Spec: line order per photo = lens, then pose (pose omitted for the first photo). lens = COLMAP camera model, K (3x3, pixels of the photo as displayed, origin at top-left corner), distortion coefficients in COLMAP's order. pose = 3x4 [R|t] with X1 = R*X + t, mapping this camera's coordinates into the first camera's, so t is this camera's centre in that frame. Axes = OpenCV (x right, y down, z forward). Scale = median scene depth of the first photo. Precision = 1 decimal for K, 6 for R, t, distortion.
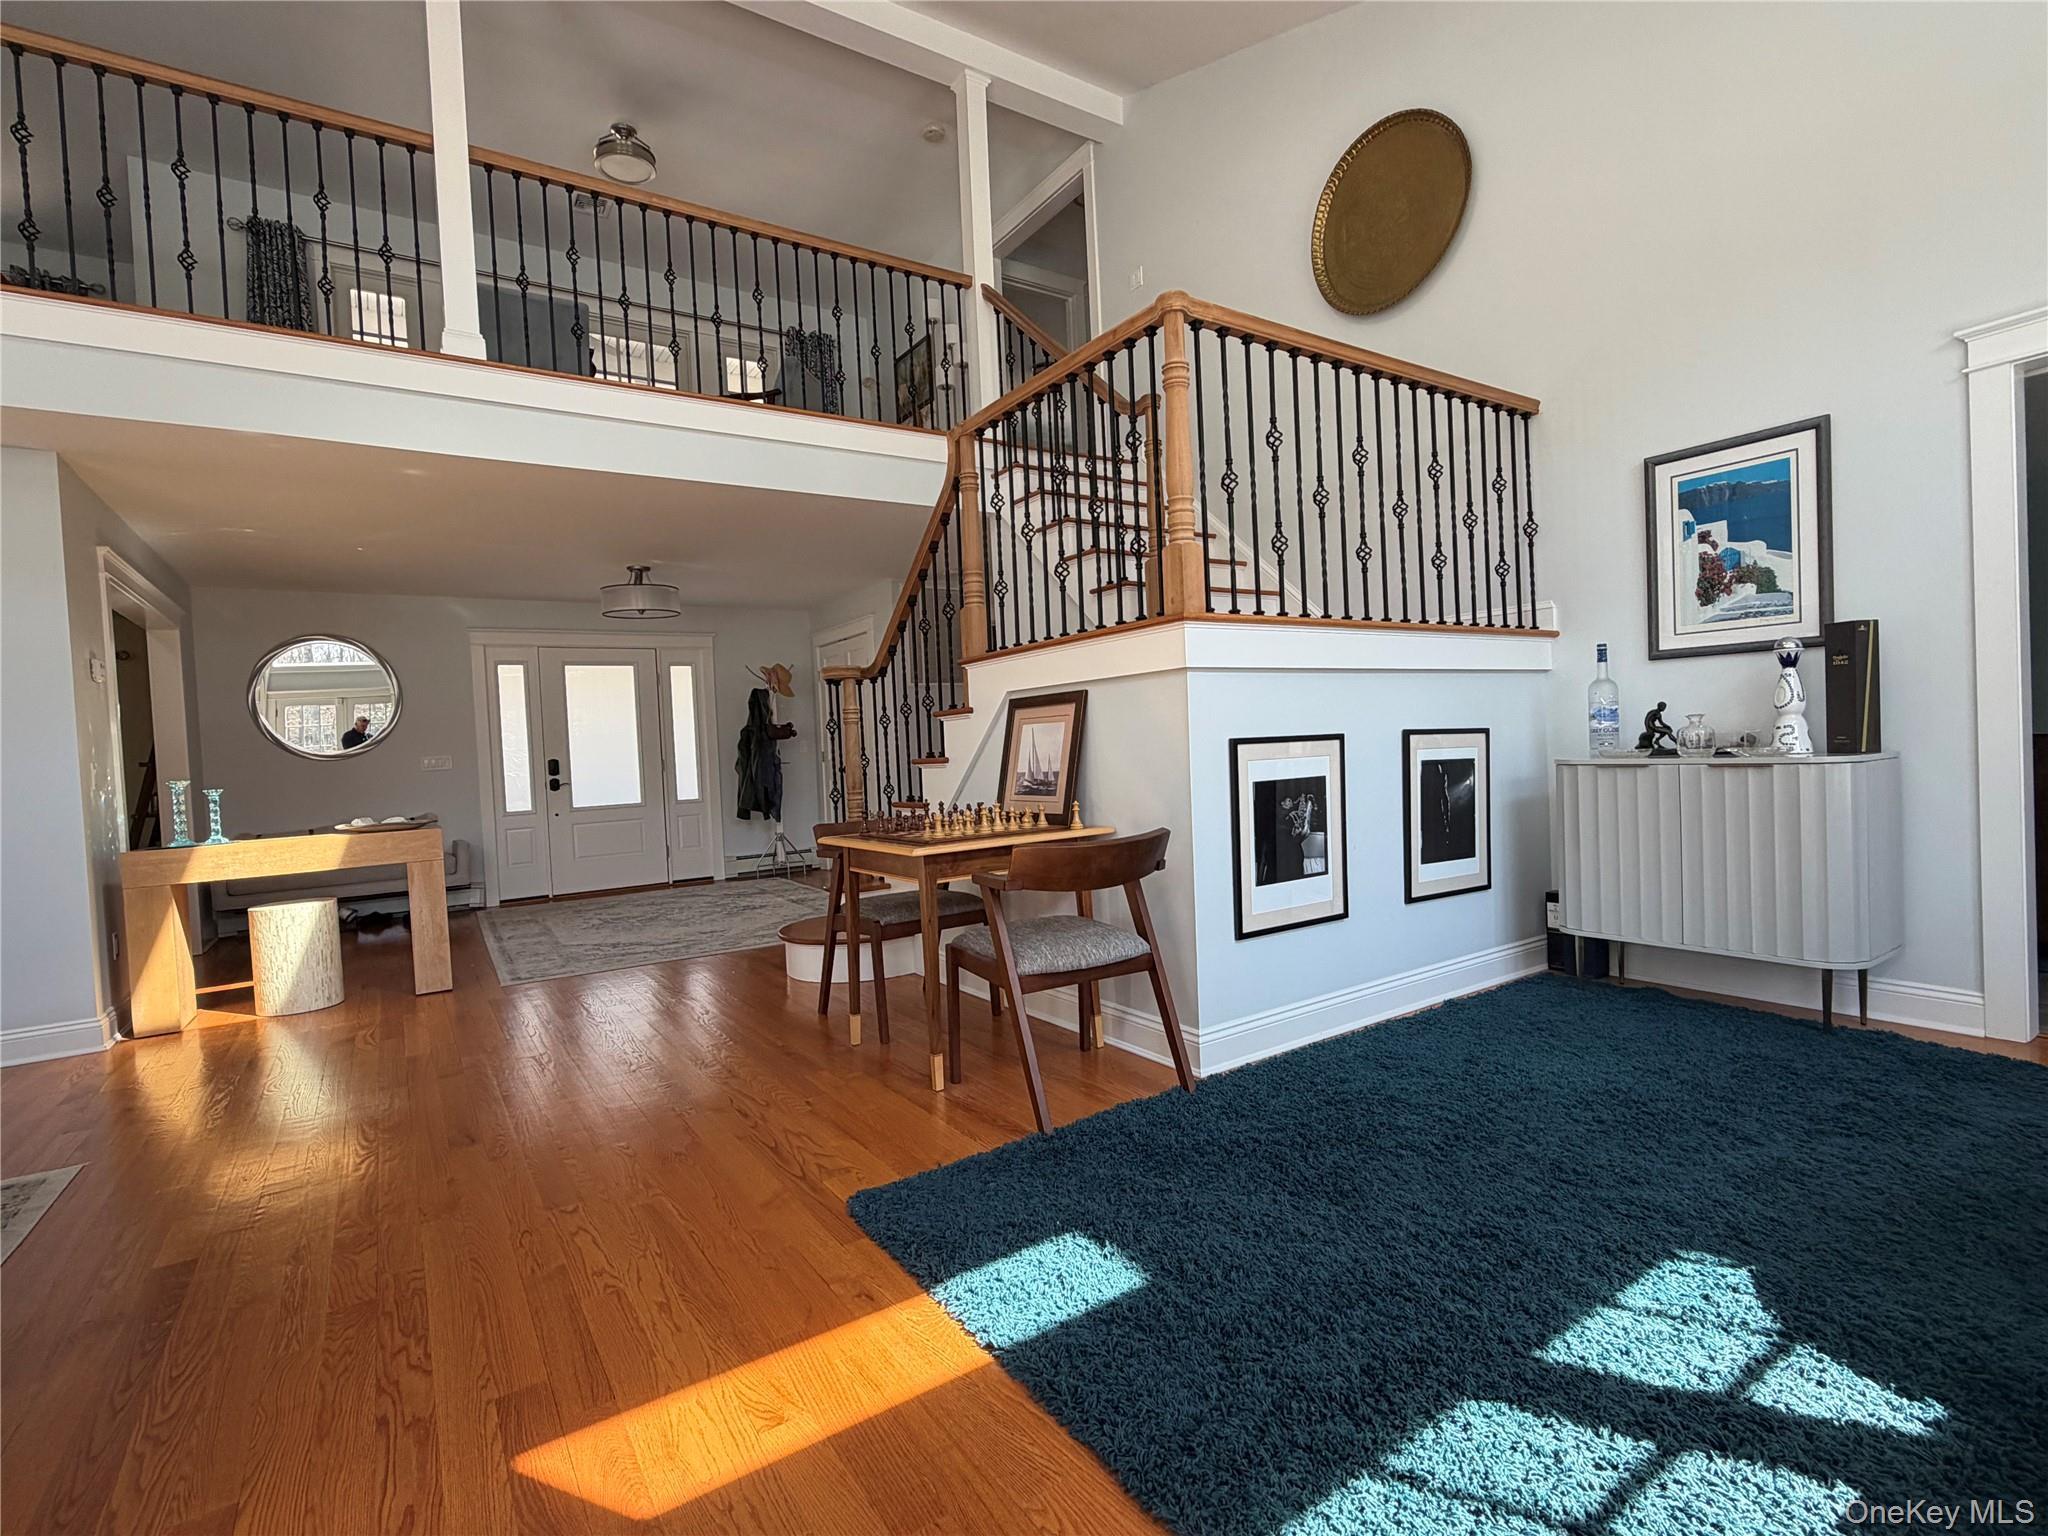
lens RADIAL K [[968.1, 0, 1025.8], [0, 968.1, 770.5], [0, 0, 1]] dist [0.000312, -0.000343]
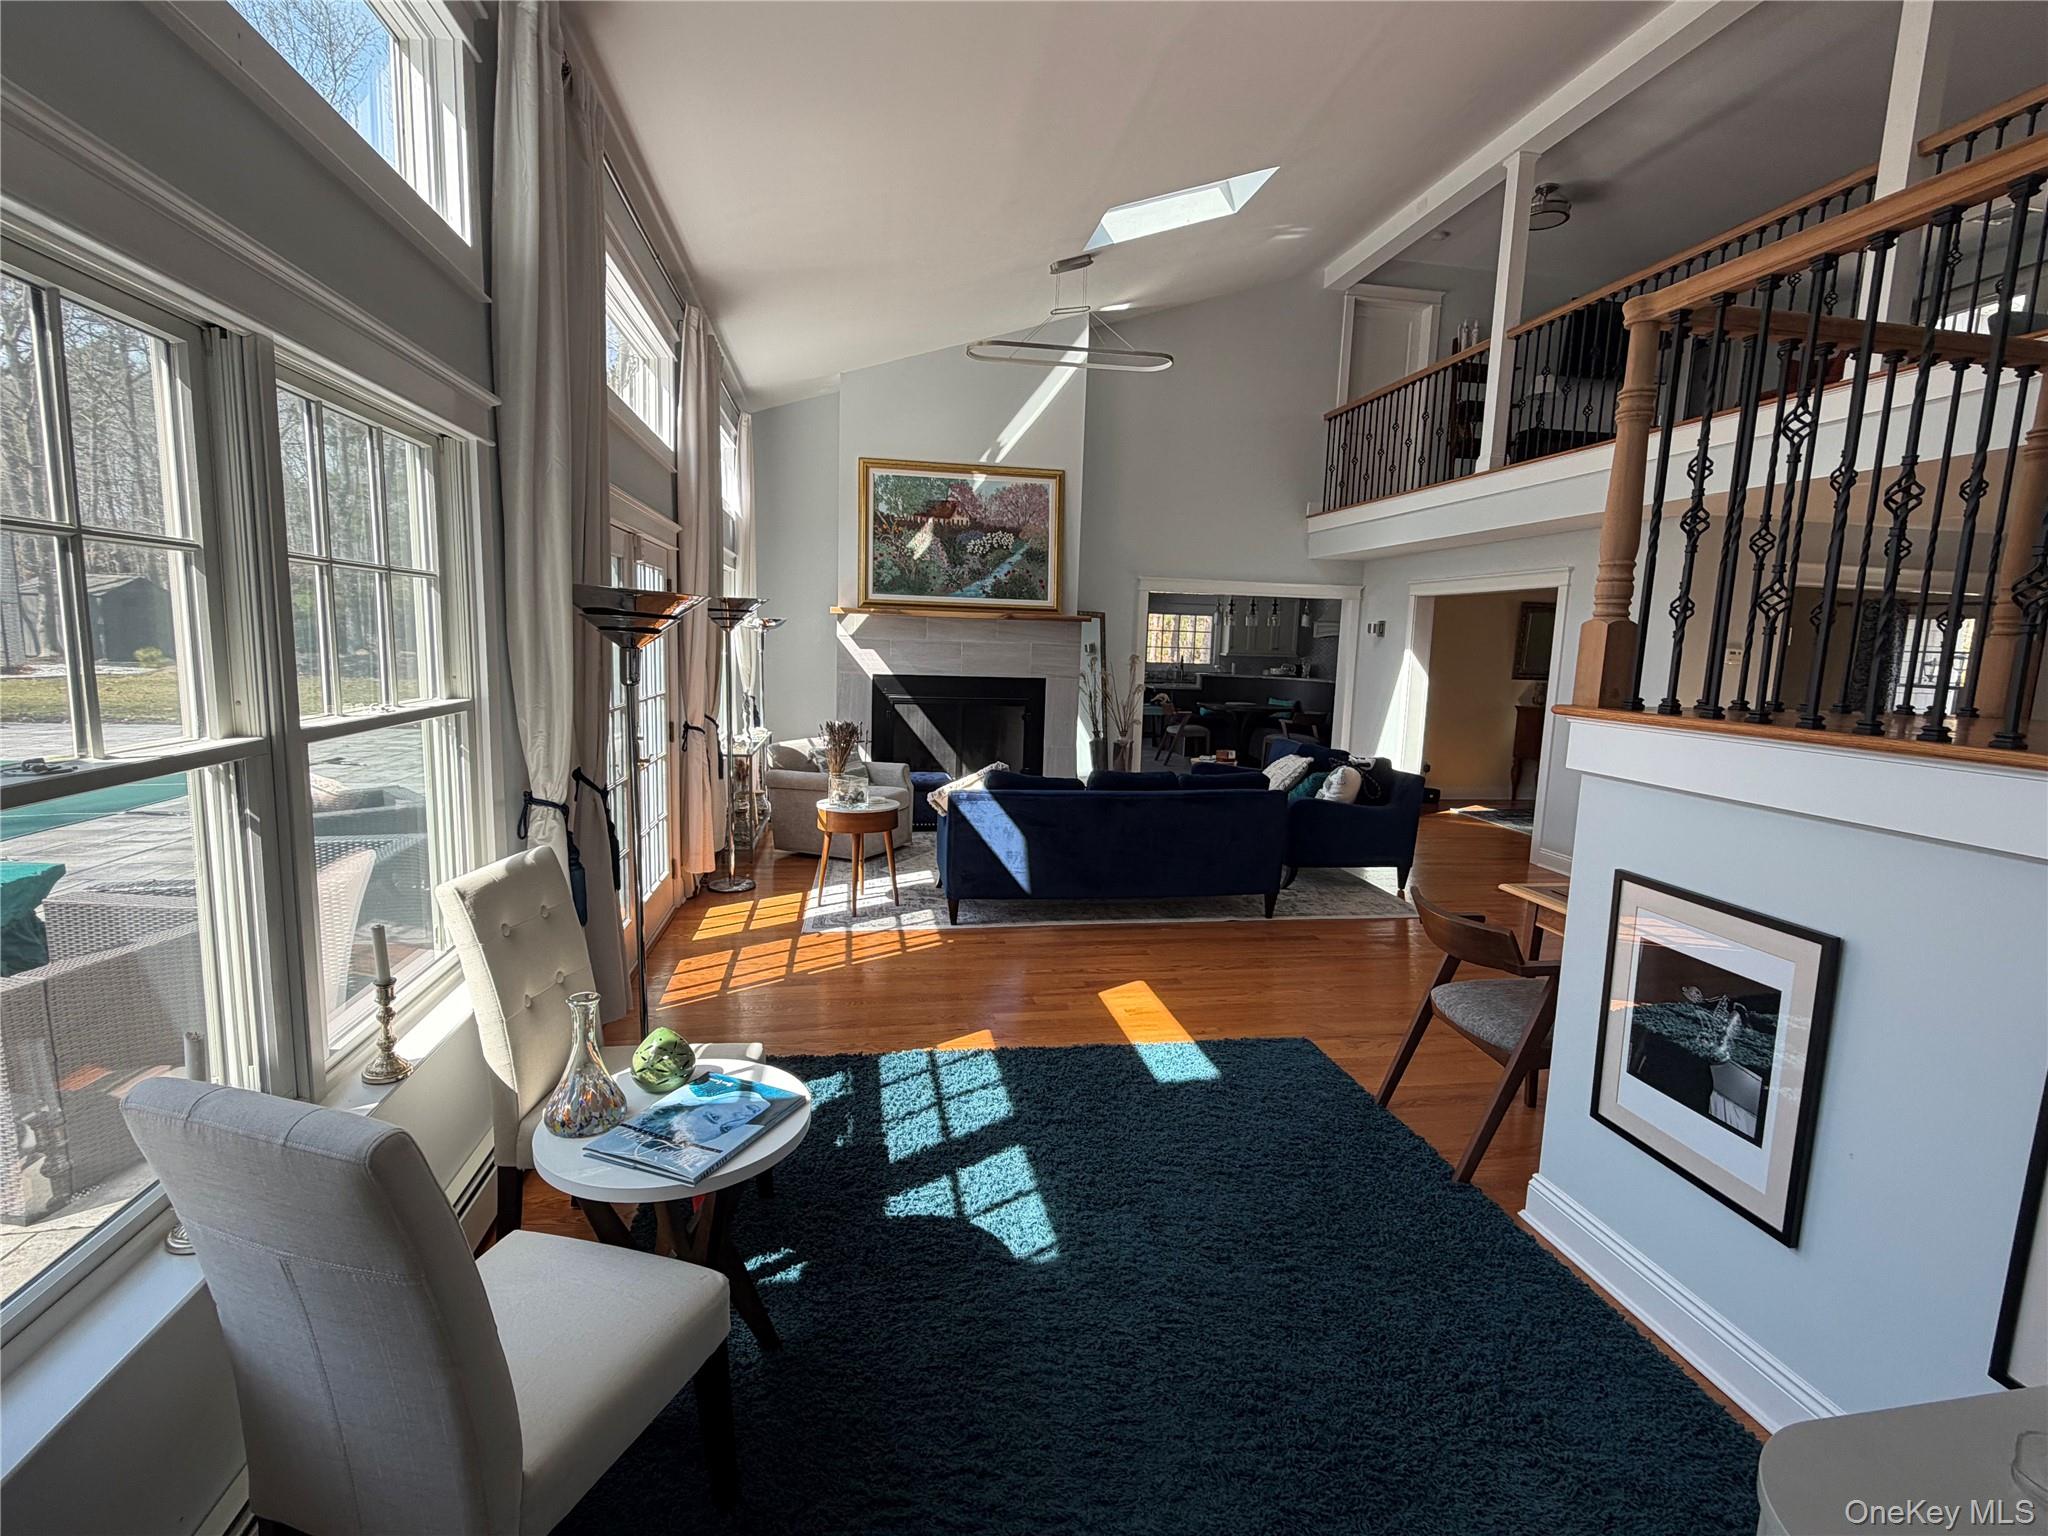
lens RADIAL K [[968.1, 0, 1025.8], [0, 968.1, 770.5], [0, 0, 1]] dist [0.000312, -0.000343]
pose [[-0.403317, 0.157028, -0.901486, 1.022245], [-0.037954, 0.981448, 0.187936, -0.223635], [0.914273, 0.110013, -0.389875, 0.805963]]
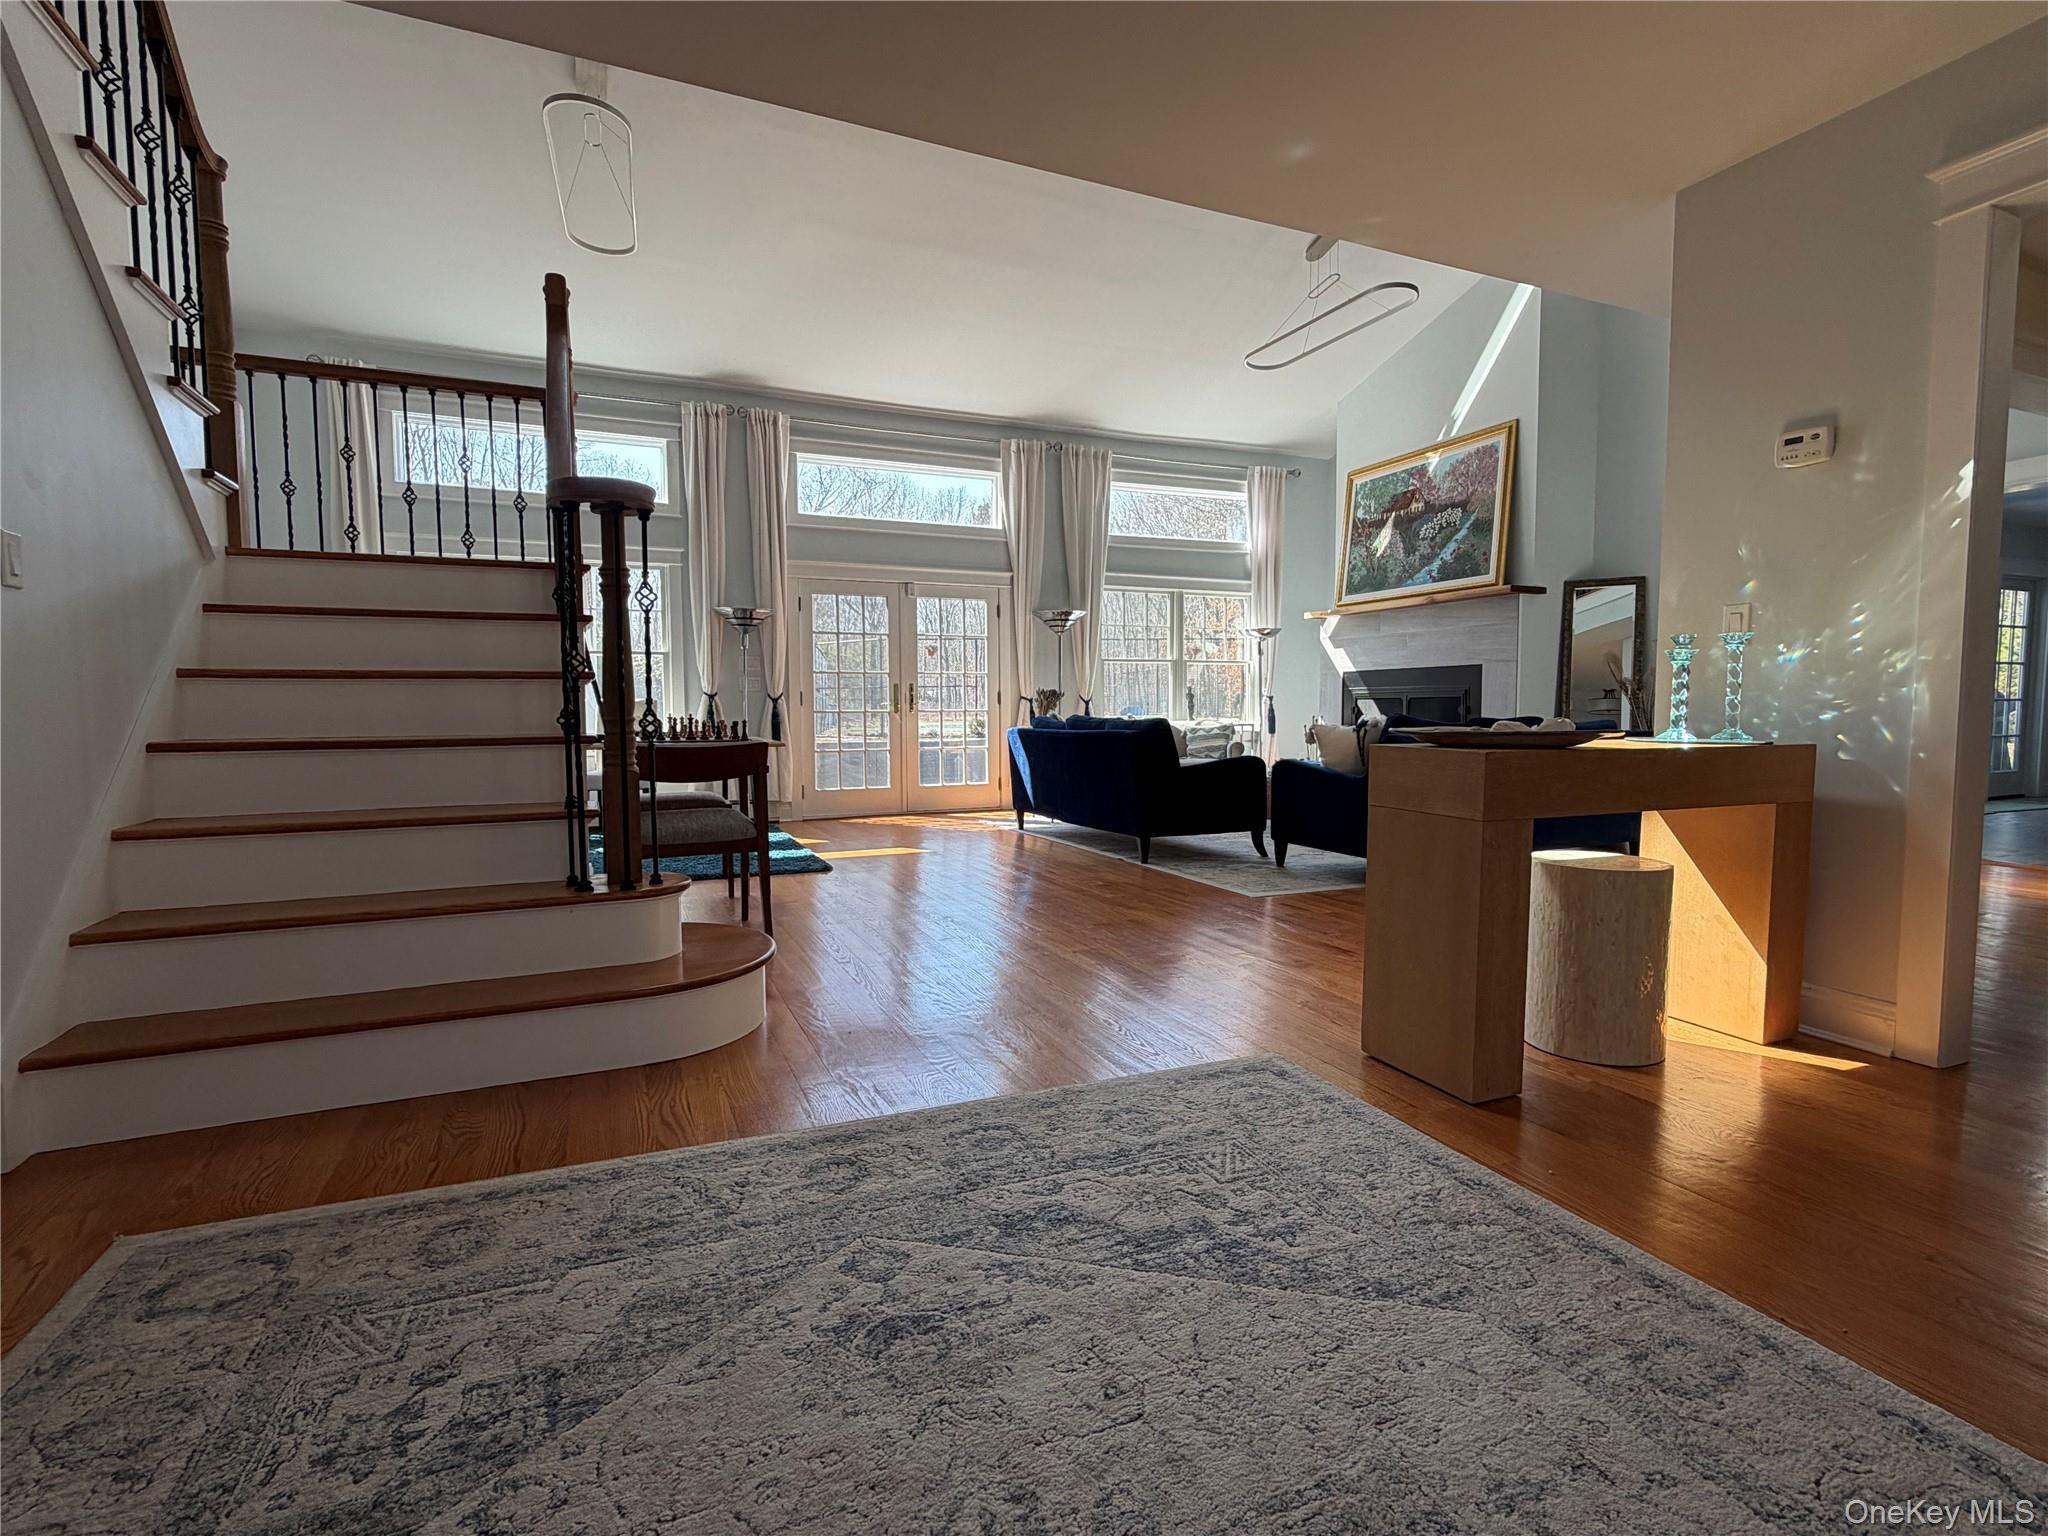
lens RADIAL K [[968.1, 0, 1025.8], [0, 968.1, 770.5], [0, 0, 1]] dist [0.000312, -0.000343]
pose [[-0.982784, 0.037846, 0.180841, -0.763268], [0.053201, 0.995308, 0.080824, 0.030734], [-0.176933, 0.089054, -0.980186, 2.234790]]
